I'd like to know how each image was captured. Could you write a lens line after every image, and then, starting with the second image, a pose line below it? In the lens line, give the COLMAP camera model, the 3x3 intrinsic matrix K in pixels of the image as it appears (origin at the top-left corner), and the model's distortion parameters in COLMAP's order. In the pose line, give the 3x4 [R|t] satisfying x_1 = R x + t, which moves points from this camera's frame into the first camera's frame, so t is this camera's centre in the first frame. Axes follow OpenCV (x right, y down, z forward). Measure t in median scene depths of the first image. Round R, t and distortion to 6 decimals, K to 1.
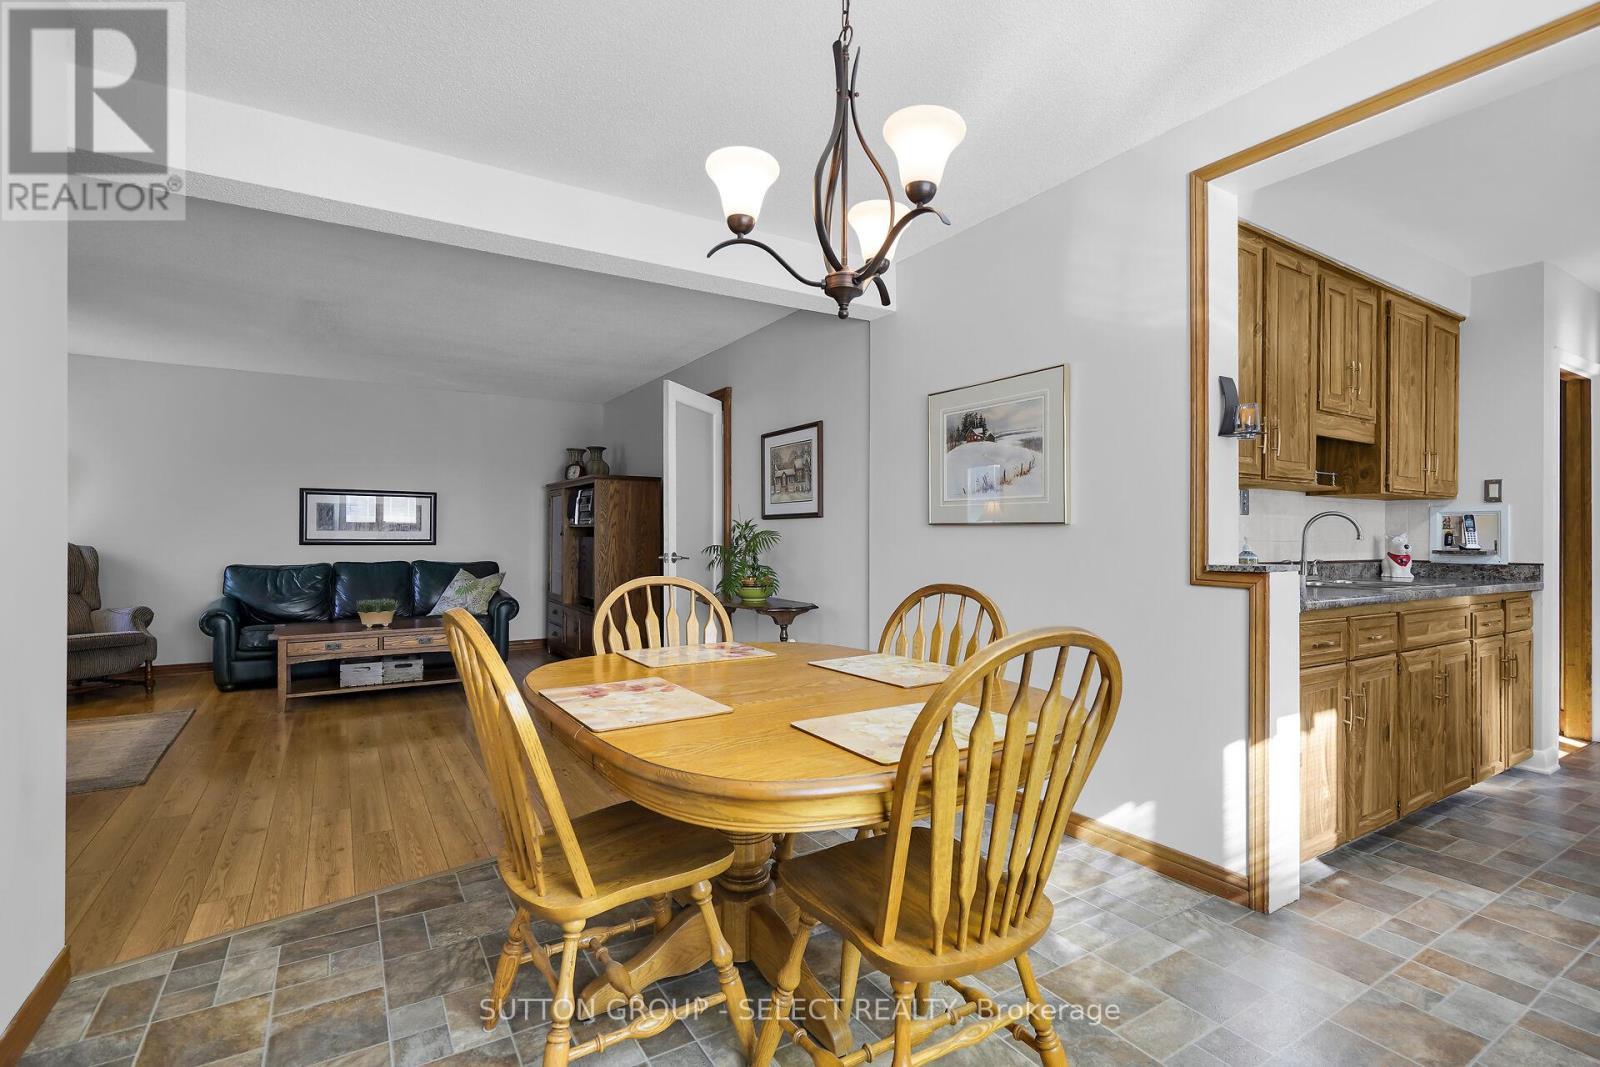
lens RADIAL K [[744.2, 0, 796.1], [0, 744.2, 535.4], [0, 0, 1]] dist [-0.004300, 0.001030]
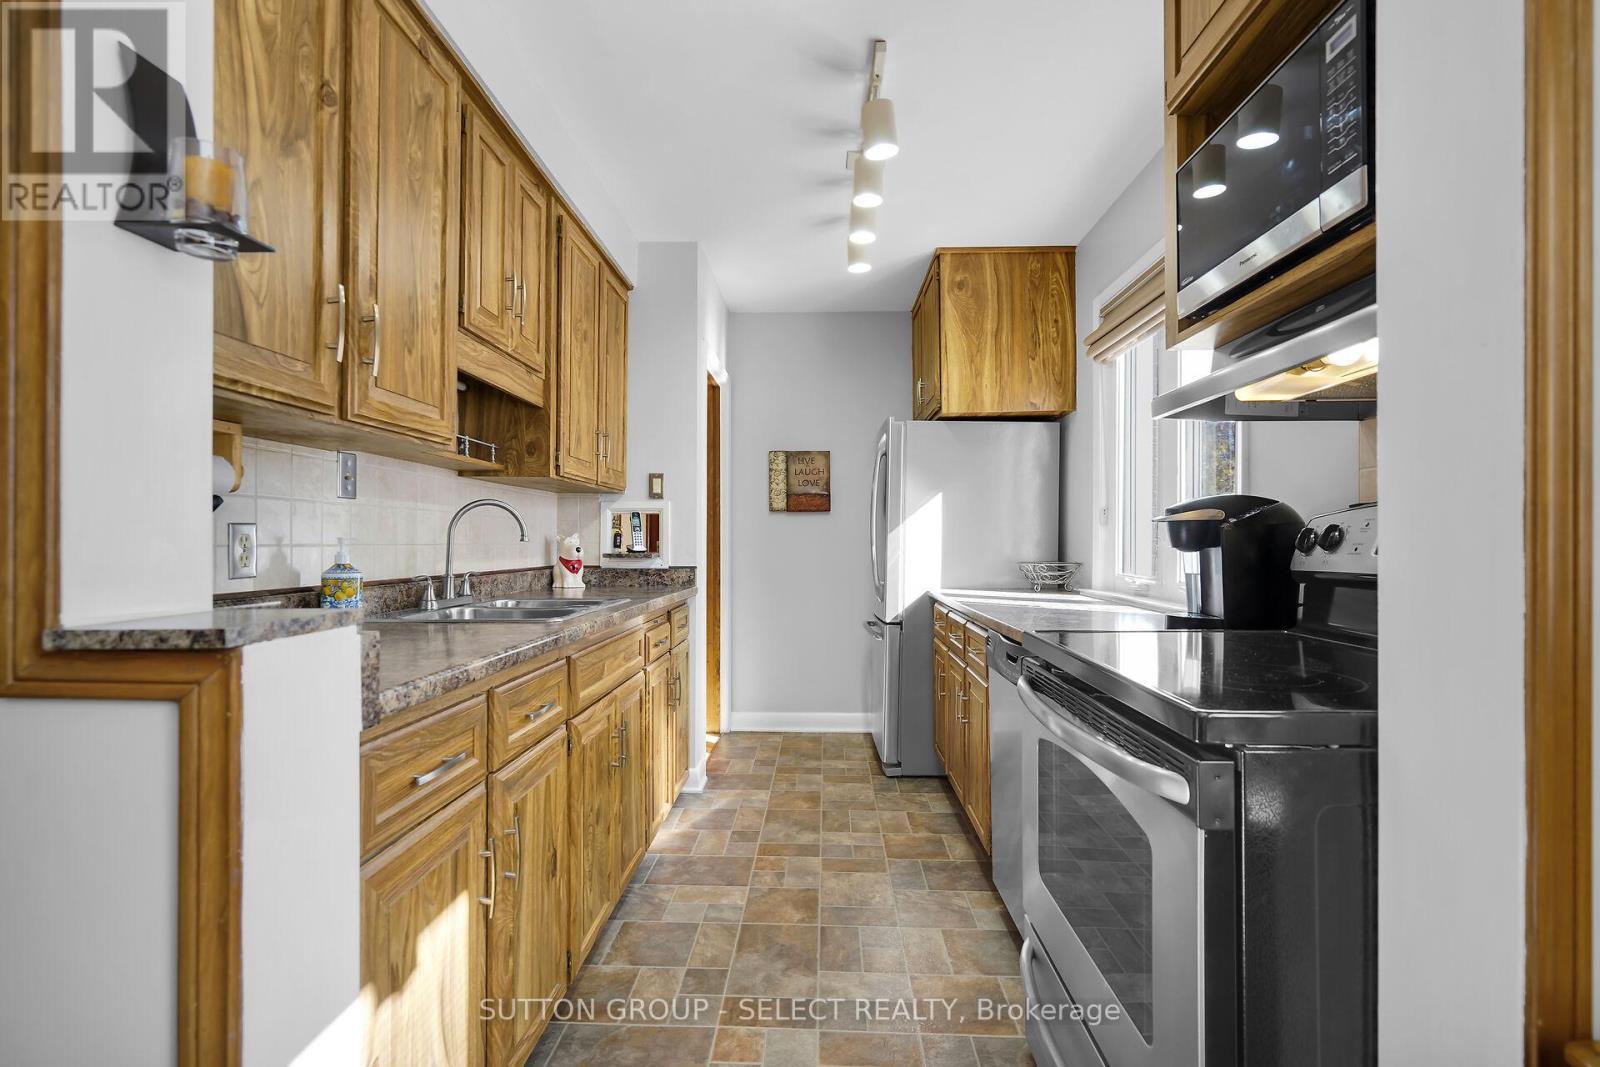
lens RADIAL K [[744.2, 0, 788.5], [0, 744.2, 535.1], [0, 0, 1]] dist [-0.004300, 0.001030]
pose [[0.569325, 0.002943, 0.822107, 0.323064], [-0.001631, 0.999996, -0.002451, 0.001164], [-0.822111, 0.000055, 0.569328, 0.395181]]
